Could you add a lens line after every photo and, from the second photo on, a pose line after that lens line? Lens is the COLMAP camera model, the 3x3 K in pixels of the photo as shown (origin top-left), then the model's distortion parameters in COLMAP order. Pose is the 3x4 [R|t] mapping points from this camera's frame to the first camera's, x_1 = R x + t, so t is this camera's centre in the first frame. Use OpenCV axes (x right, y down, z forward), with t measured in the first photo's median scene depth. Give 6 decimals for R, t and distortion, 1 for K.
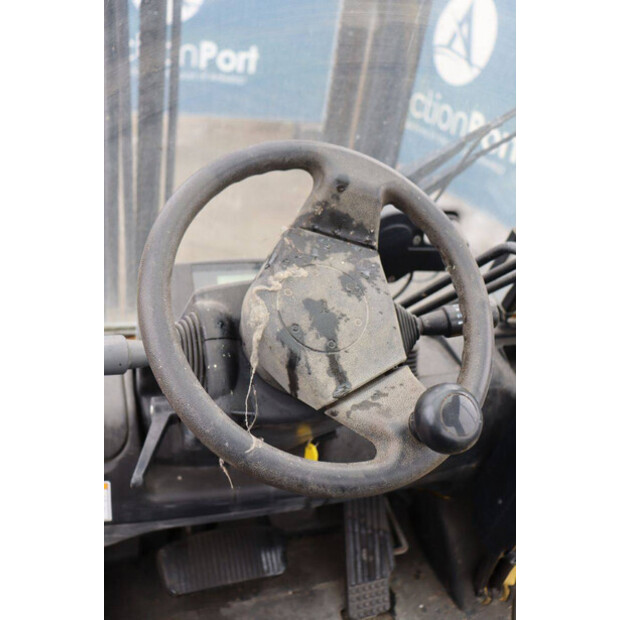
lens RADIAL K [[643.2, 0, 310.0], [0, 643.2, 310.0], [0, 0, 1]] dist [-0.061698, -0.001180]
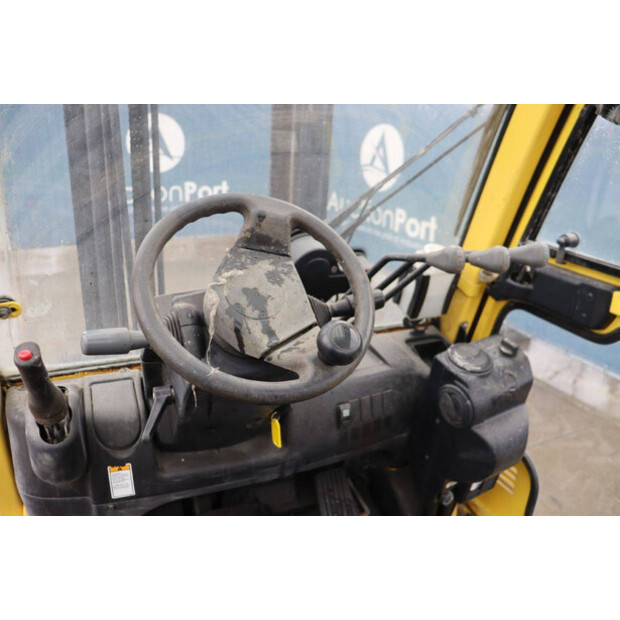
lens RADIAL K [[512.6, 0, 309.4], [0, 512.6, 293.8], [0, 0, 1]] dist [-0.152328, 0.102277]
pose [[0.991028, -0.122218, 0.054100, 0.076420], [0.129257, 0.979380, -0.155266, 0.193203], [-0.034008, 0.160866, 0.986390, -0.180722]]
